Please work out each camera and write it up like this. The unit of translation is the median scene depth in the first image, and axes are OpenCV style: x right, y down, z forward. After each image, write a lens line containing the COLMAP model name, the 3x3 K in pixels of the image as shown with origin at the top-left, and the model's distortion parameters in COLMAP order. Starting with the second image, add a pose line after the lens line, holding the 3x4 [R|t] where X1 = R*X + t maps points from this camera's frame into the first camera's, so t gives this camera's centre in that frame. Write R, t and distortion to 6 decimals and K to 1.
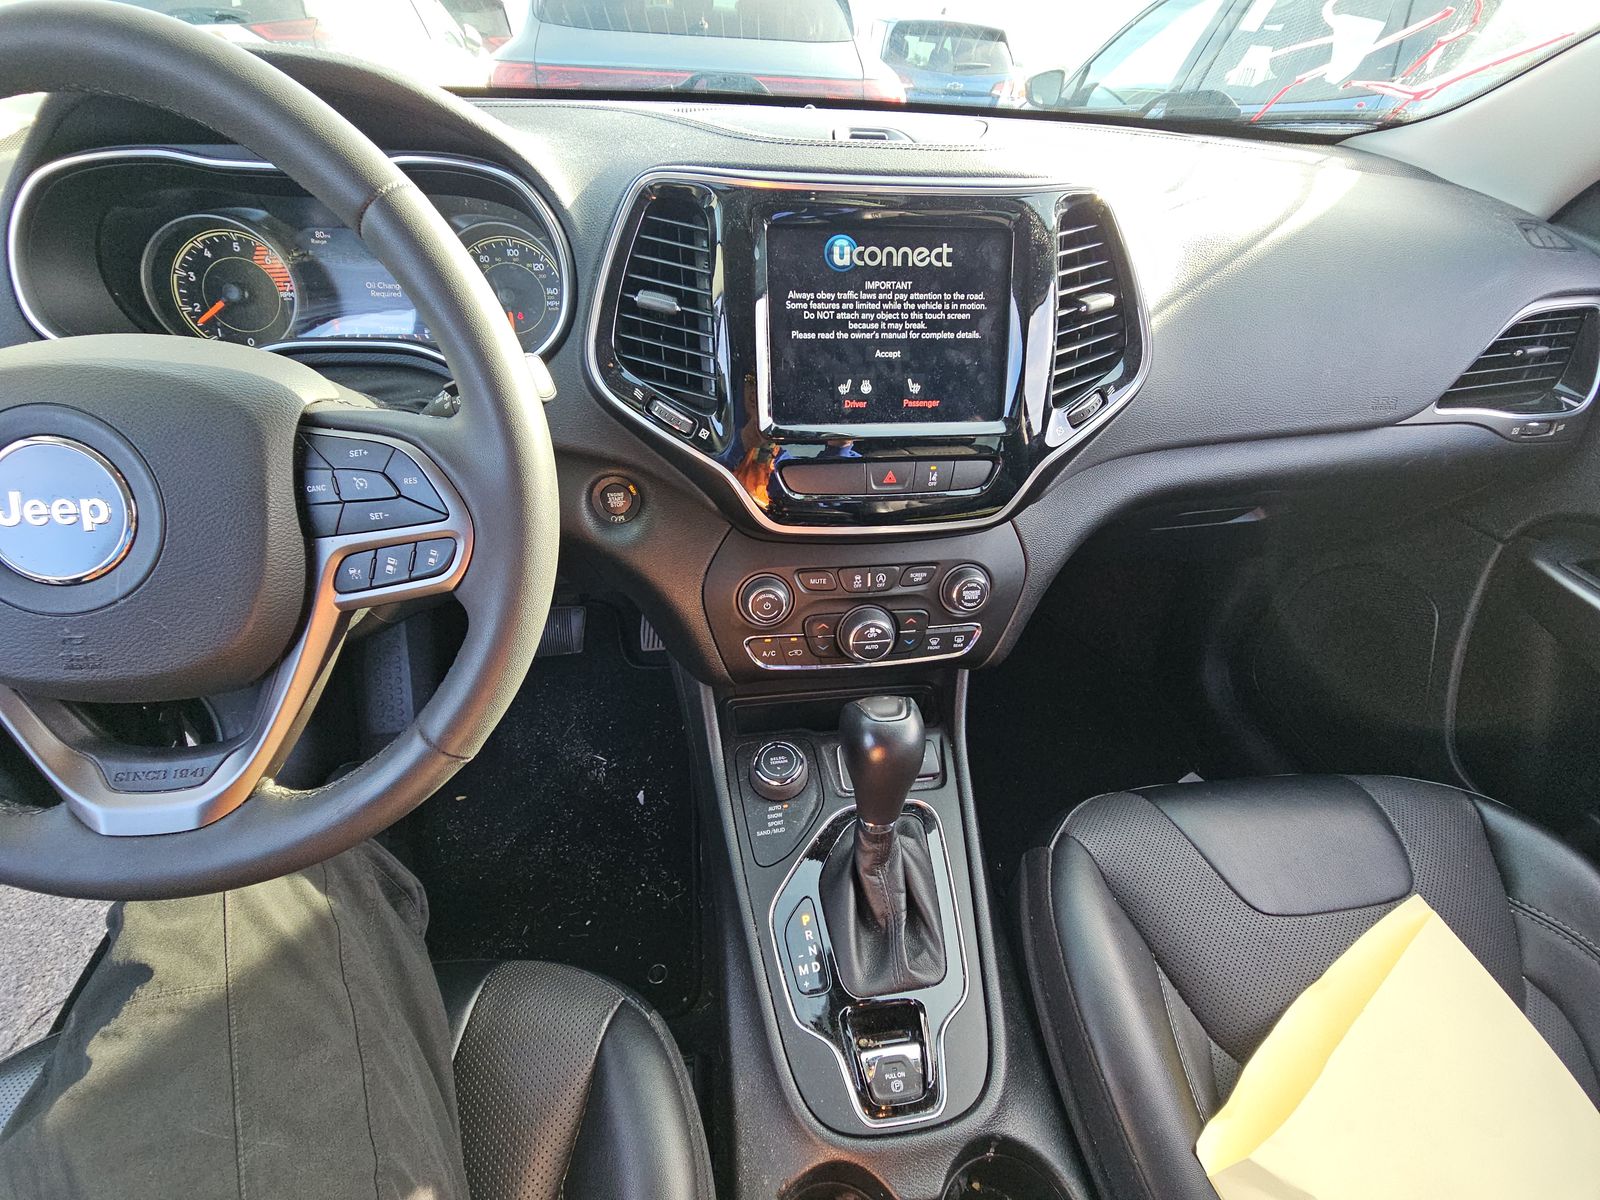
lens RADIAL K [[656.3, 0, 801.4], [0, 656.3, 590.4], [0, 0, 1]] dist [0.001626, -0.000029]
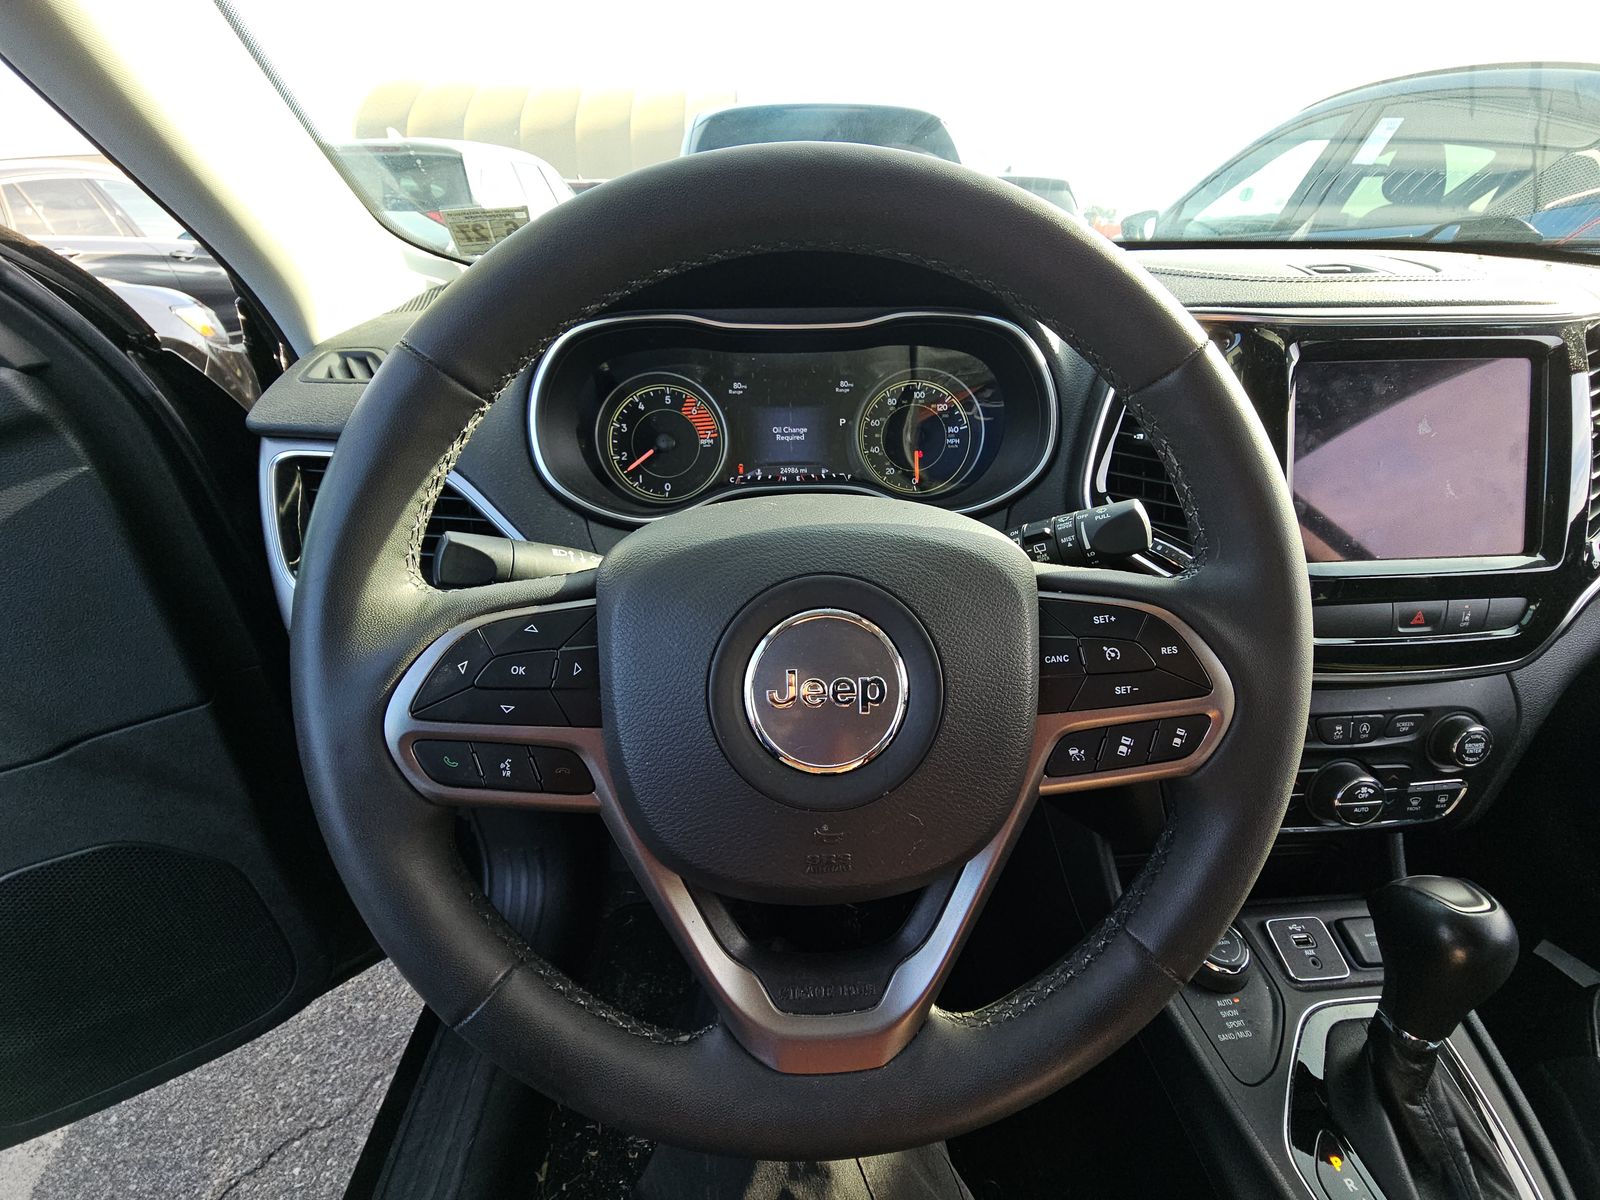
lens RADIAL K [[656.3, 0, 801.4], [0, 656.3, 590.4], [0, 0, 1]] dist [0.001626, -0.000029]
pose [[0.996965, -0.011954, -0.076930, -0.554899], [-0.000786, 0.986545, -0.163485, -0.055691], [0.077850, 0.163050, 0.983542, 0.048157]]
